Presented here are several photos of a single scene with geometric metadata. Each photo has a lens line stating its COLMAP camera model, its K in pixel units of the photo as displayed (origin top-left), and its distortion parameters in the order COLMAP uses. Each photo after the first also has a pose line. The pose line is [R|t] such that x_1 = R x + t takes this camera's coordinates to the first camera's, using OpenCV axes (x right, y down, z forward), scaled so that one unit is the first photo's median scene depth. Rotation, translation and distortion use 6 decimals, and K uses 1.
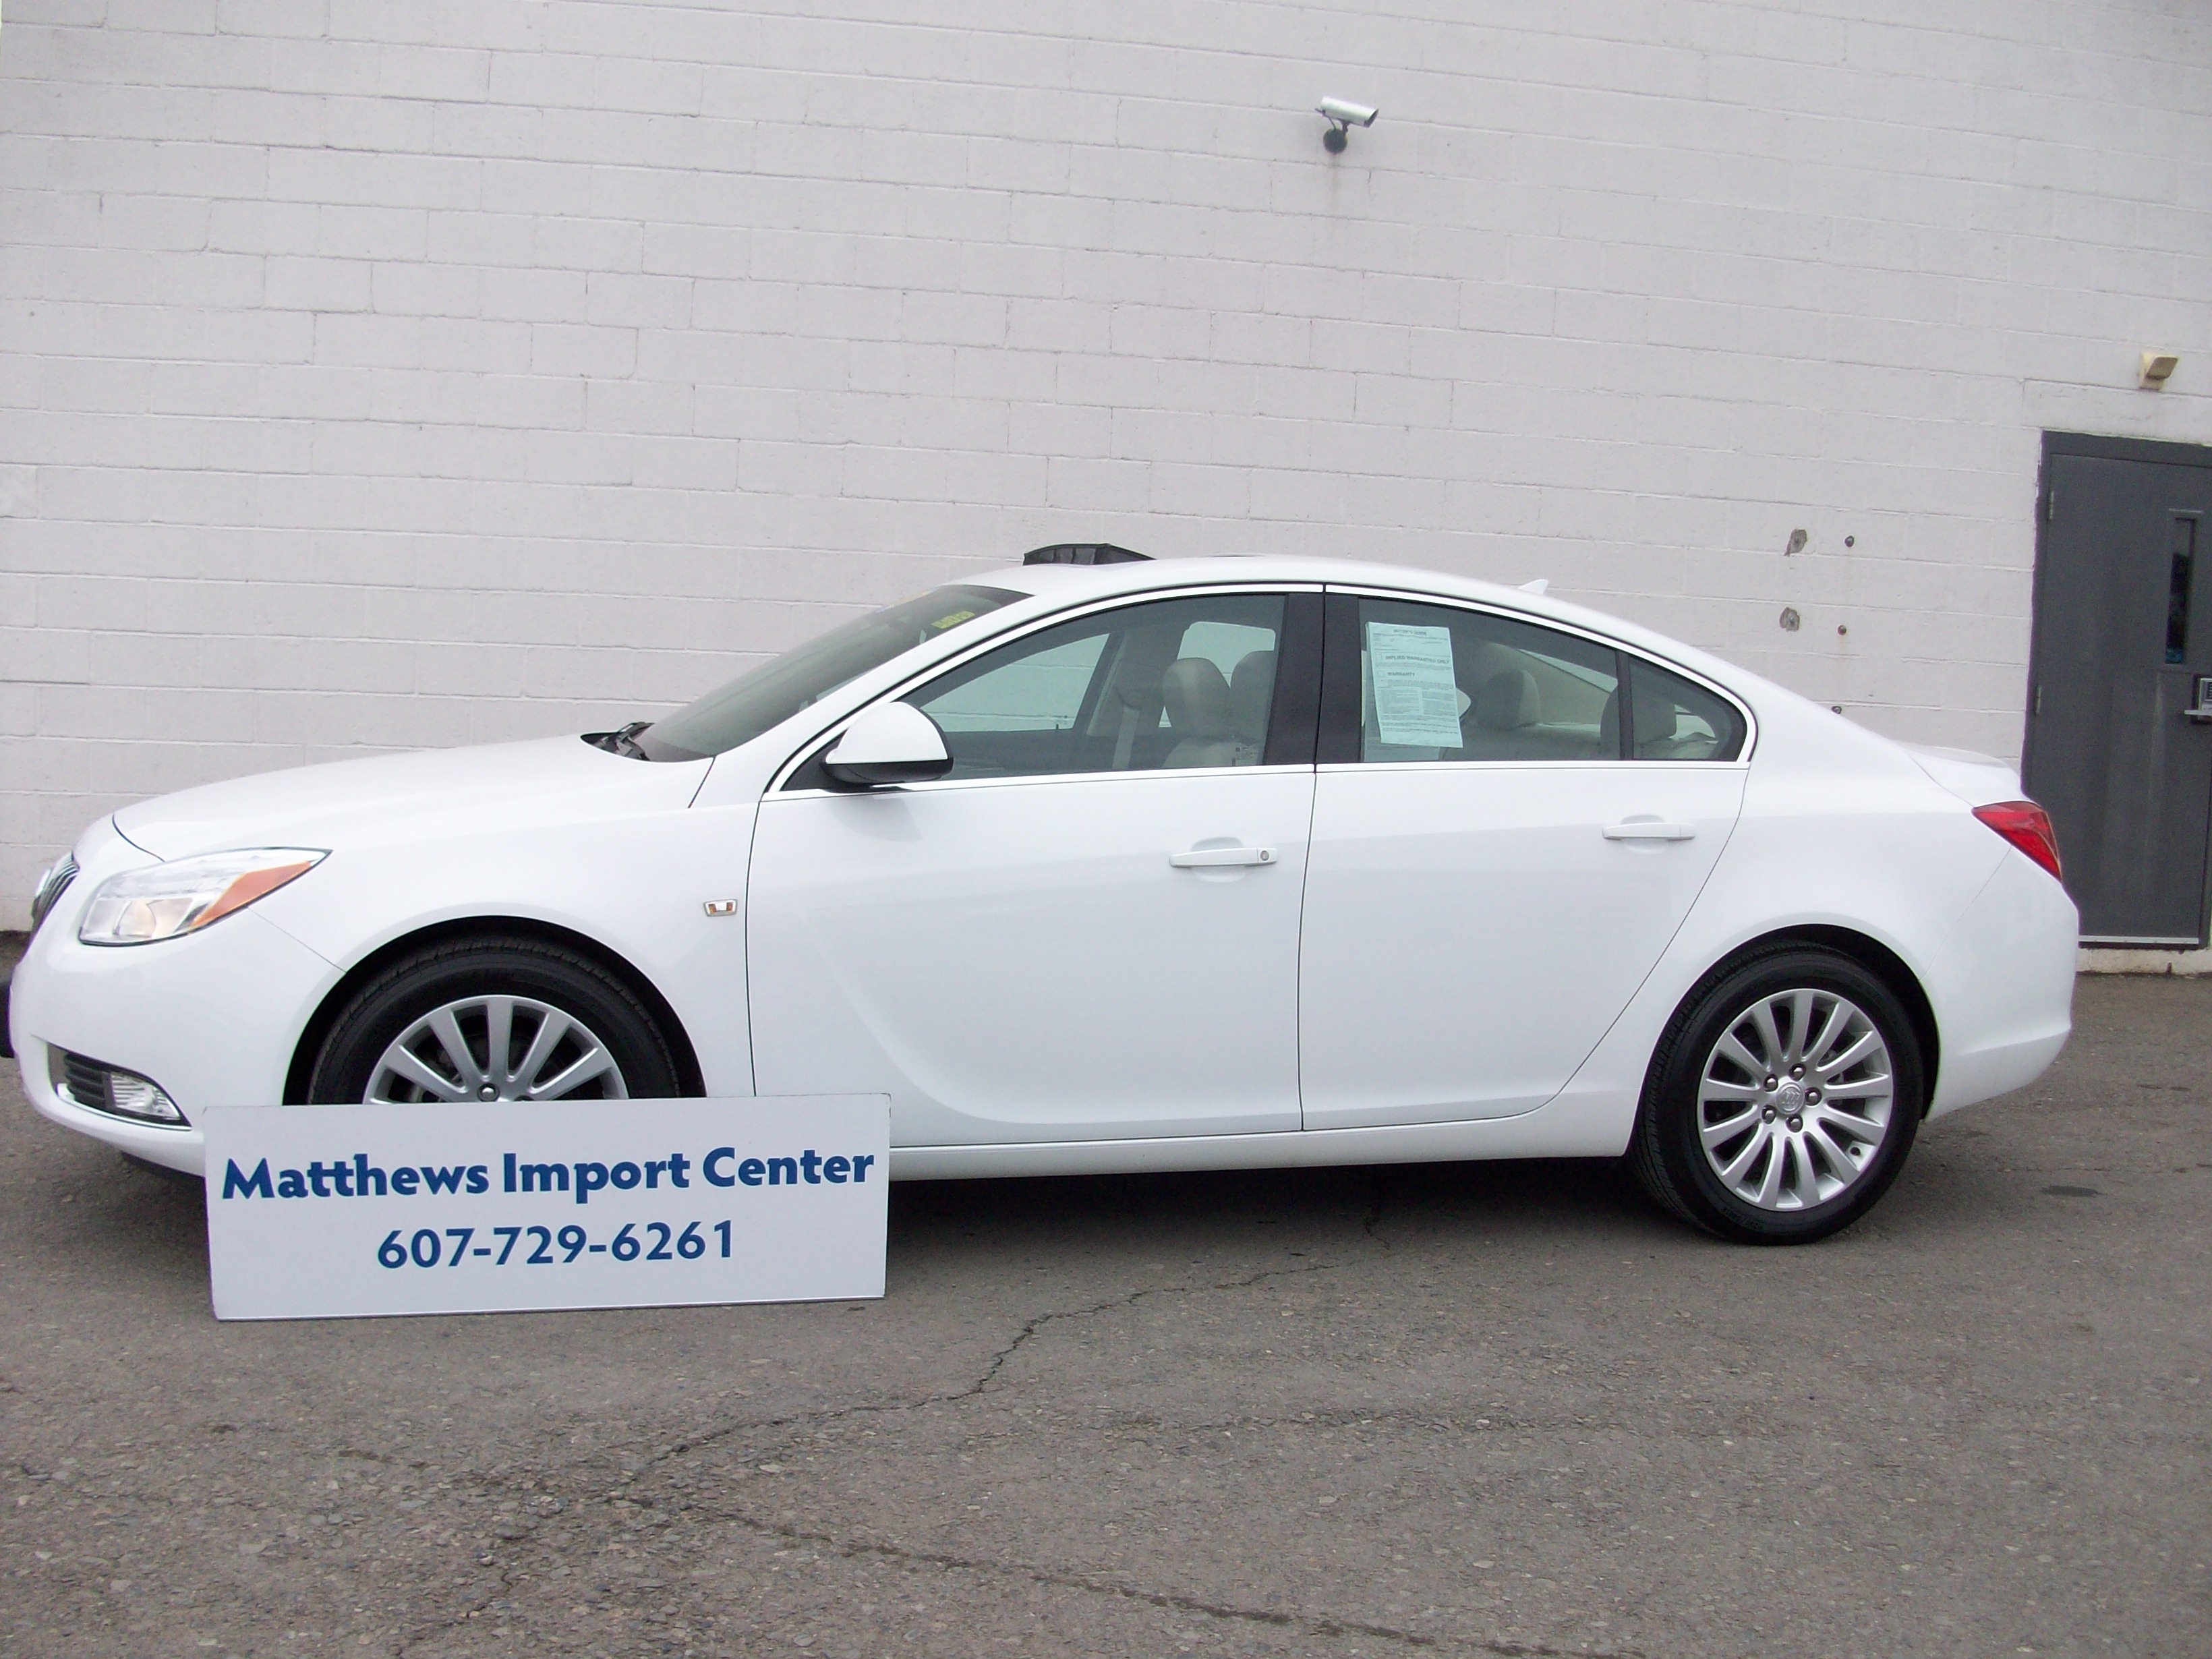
lens RADIAL K [[2390.5, 0, 1167.4], [0, 2390.5, 834.0], [0, 0, 1]] dist [-0.134471, 0.037489]
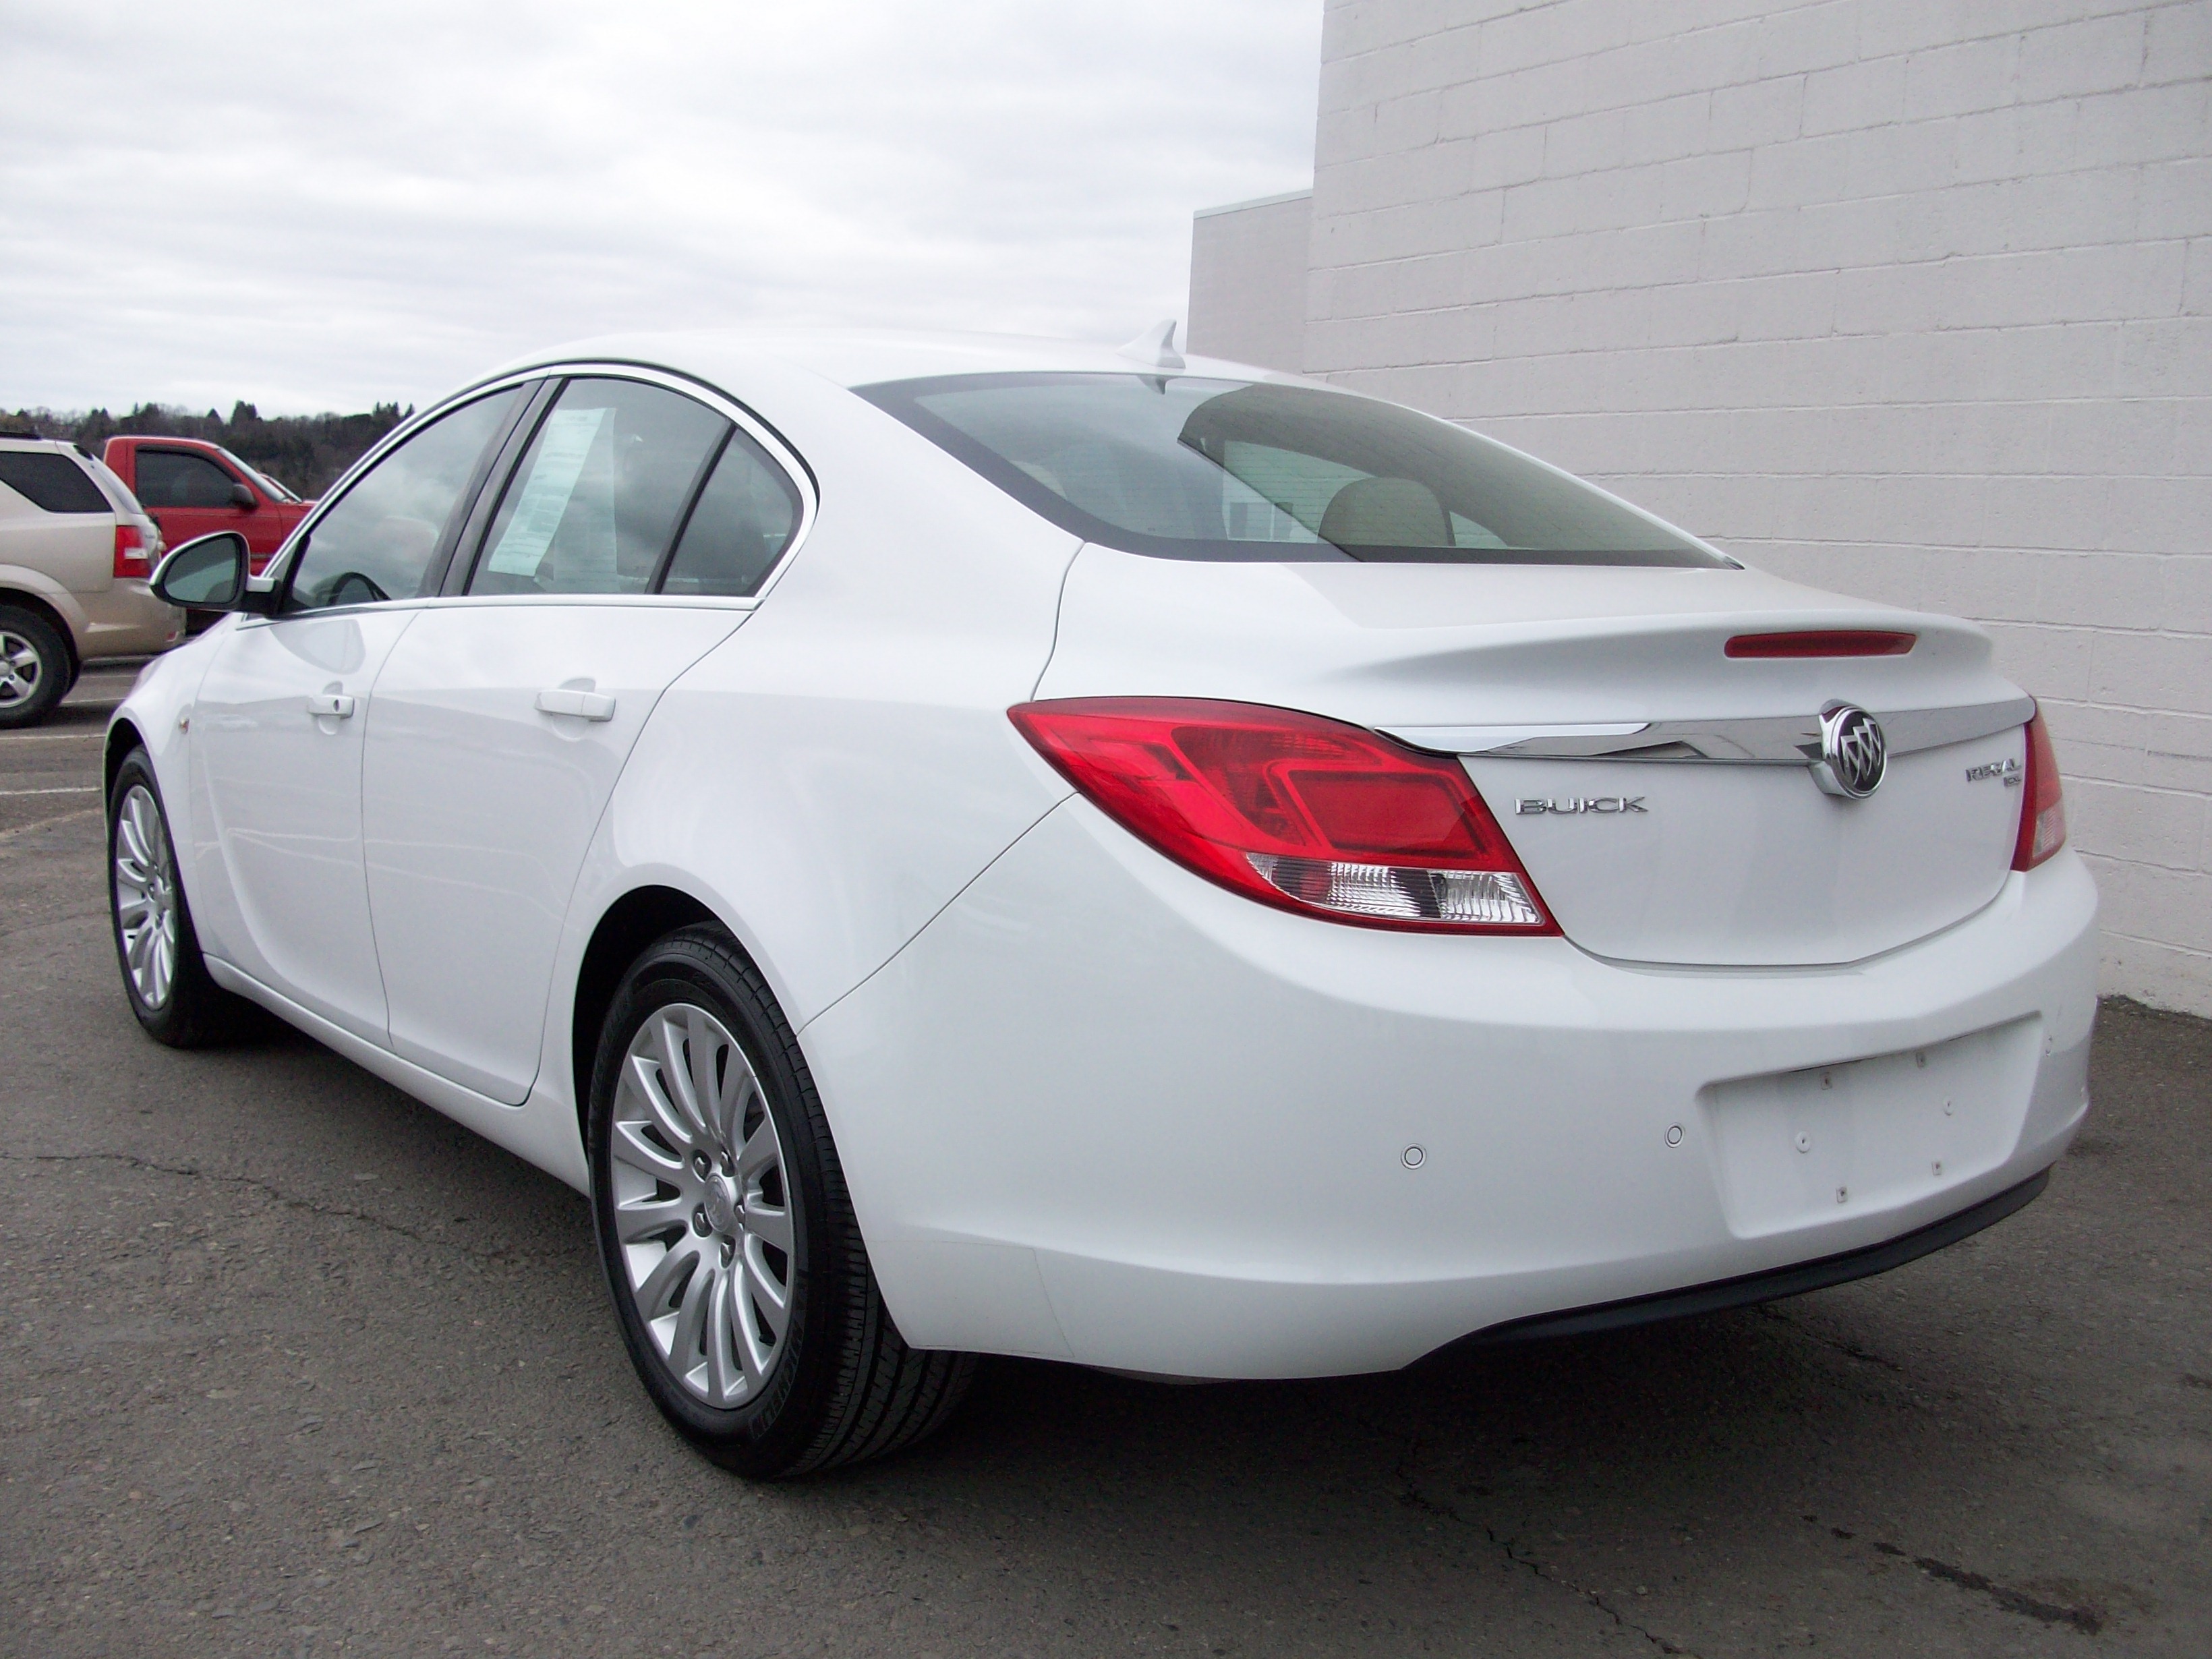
lens RADIAL K [[2390.5, 0, 1167.4], [0, 2390.5, 834.0], [0, 0, 1]] dist [-0.134471, 0.037489]
pose [[0.336900, 0.083235, -0.937854, 0.974053], [-0.081968, 0.994896, 0.058853, -0.018670], [0.937966, 0.057047, 0.342003, 1.089153]]
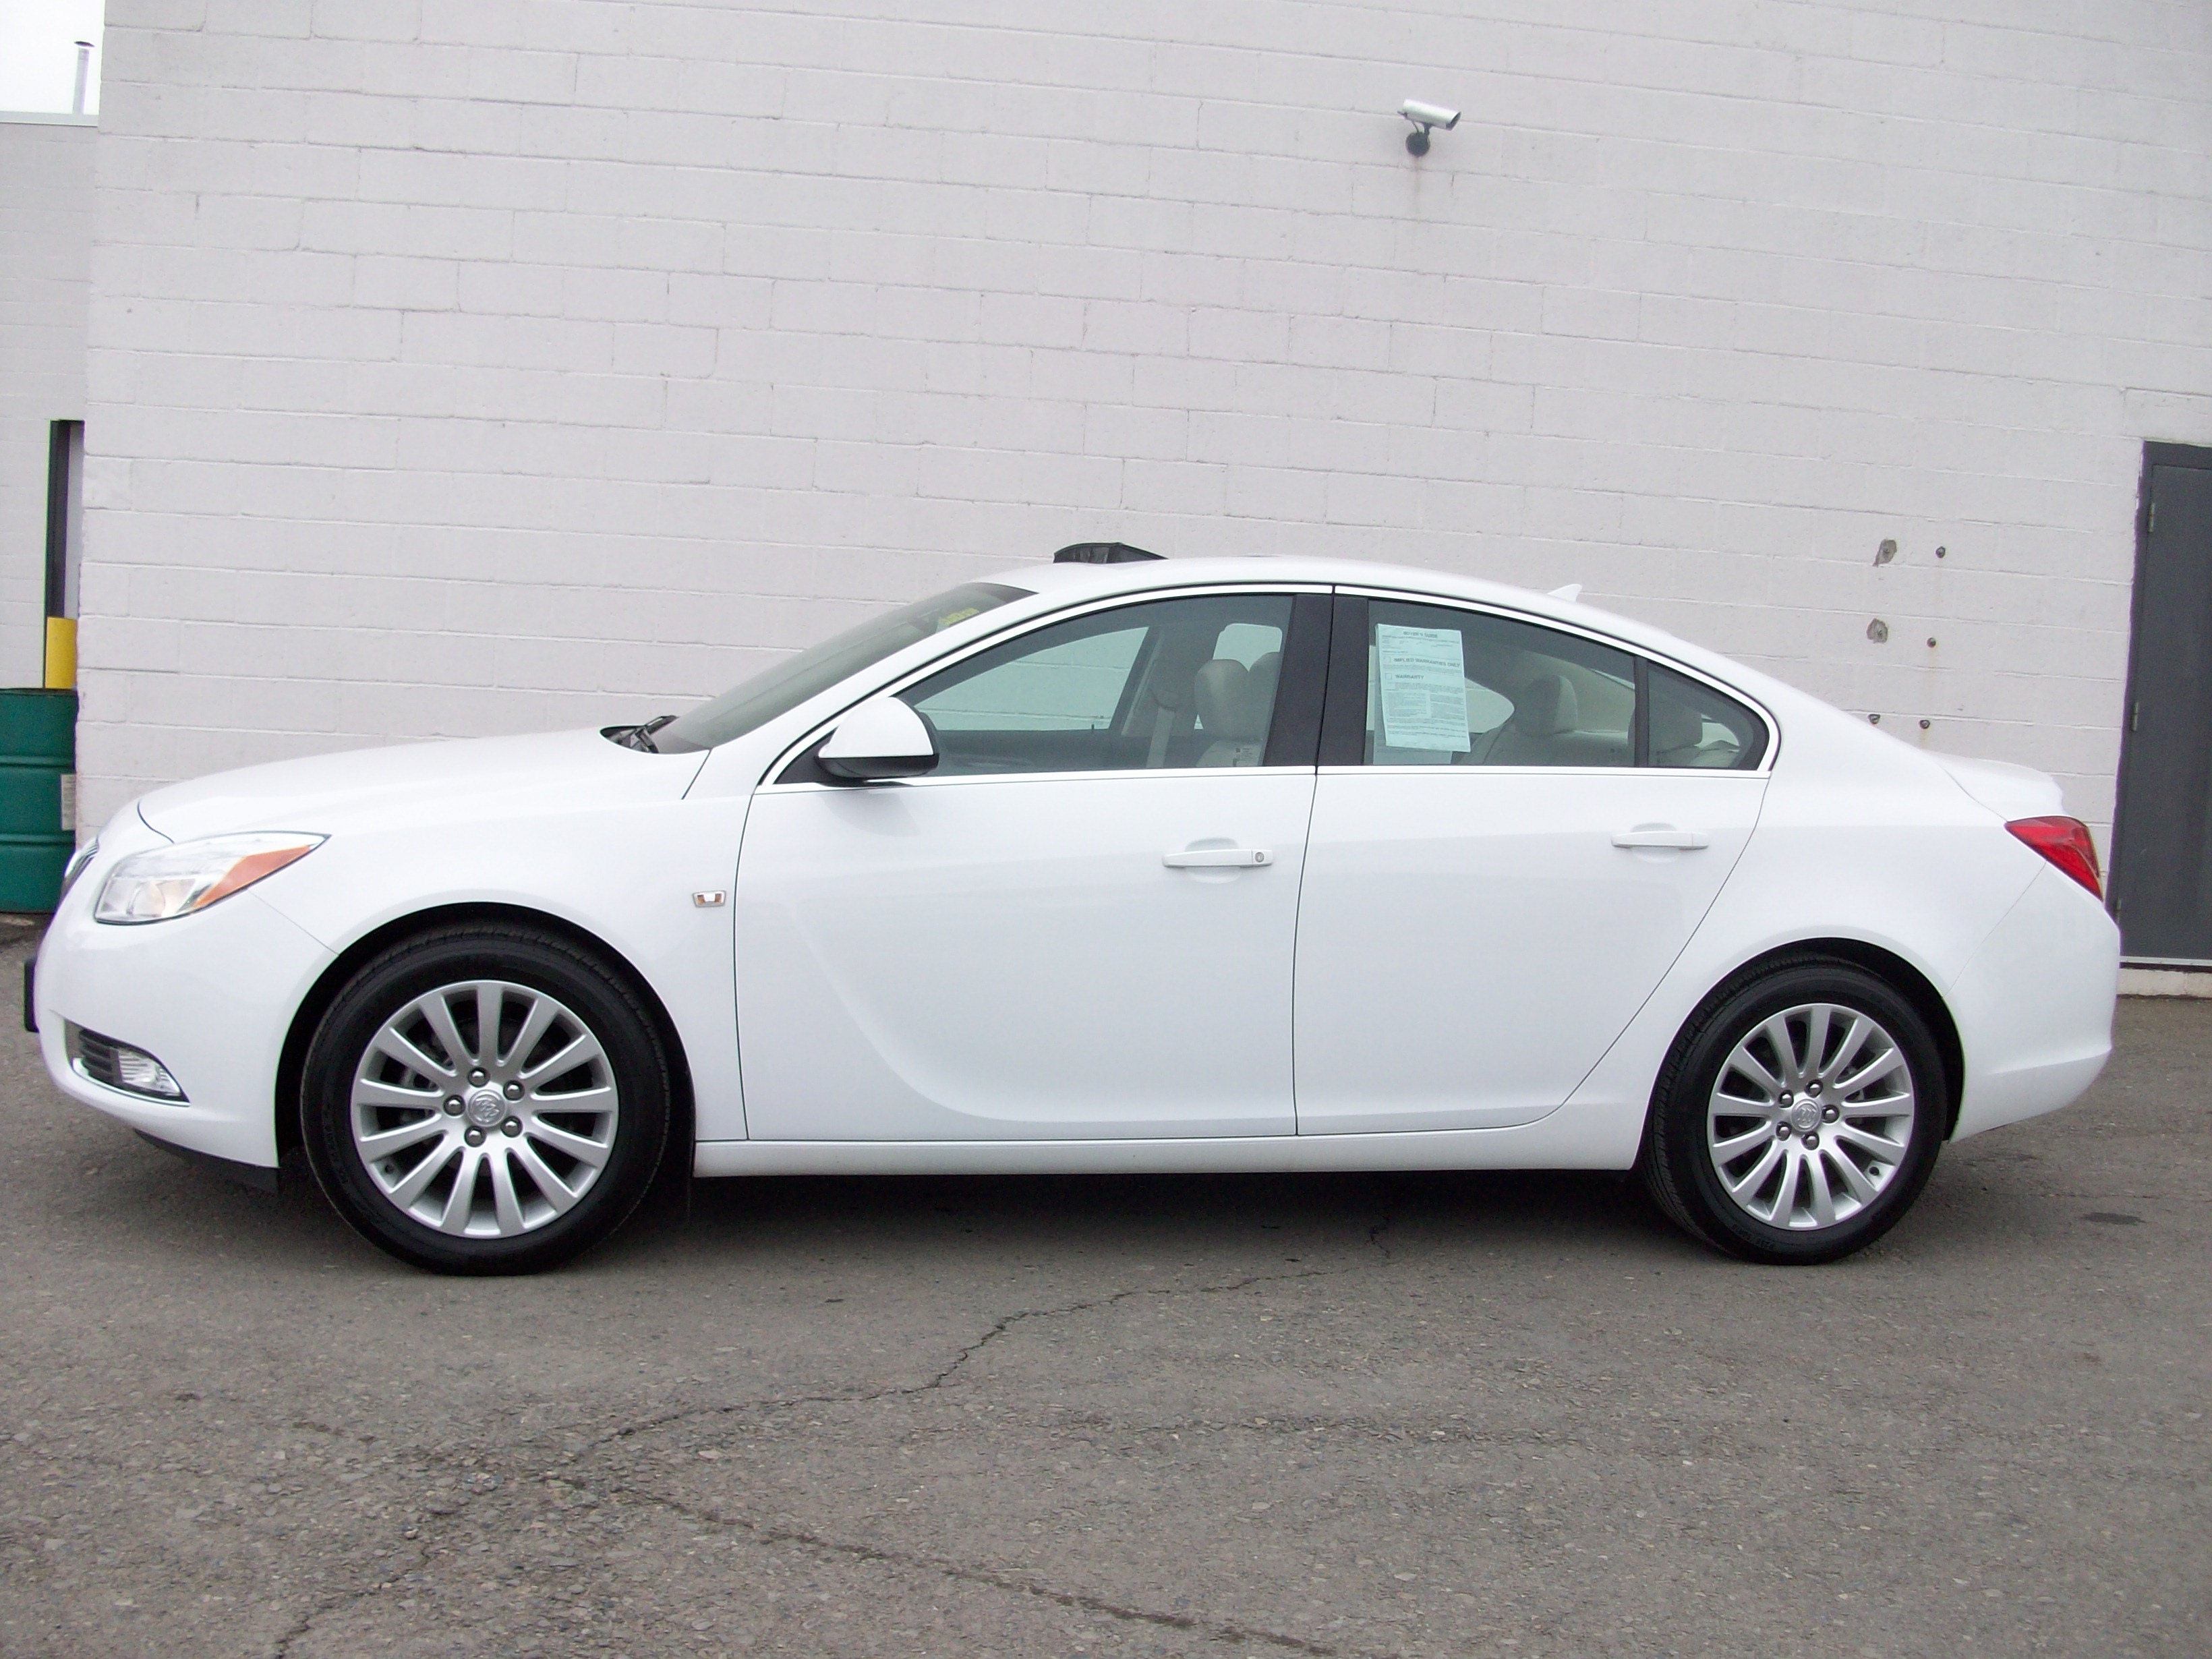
lens RADIAL K [[2390.5, 0, 1167.4], [0, 2390.5, 834.0], [0, 0, 1]] dist [-0.134471, 0.037489]
pose [[0.997746, 0.017023, -0.064909, 0.073747], [-0.017239, 0.999848, -0.002766, 0.003130], [0.064852, 0.003879, 0.997887, 0.006930]]
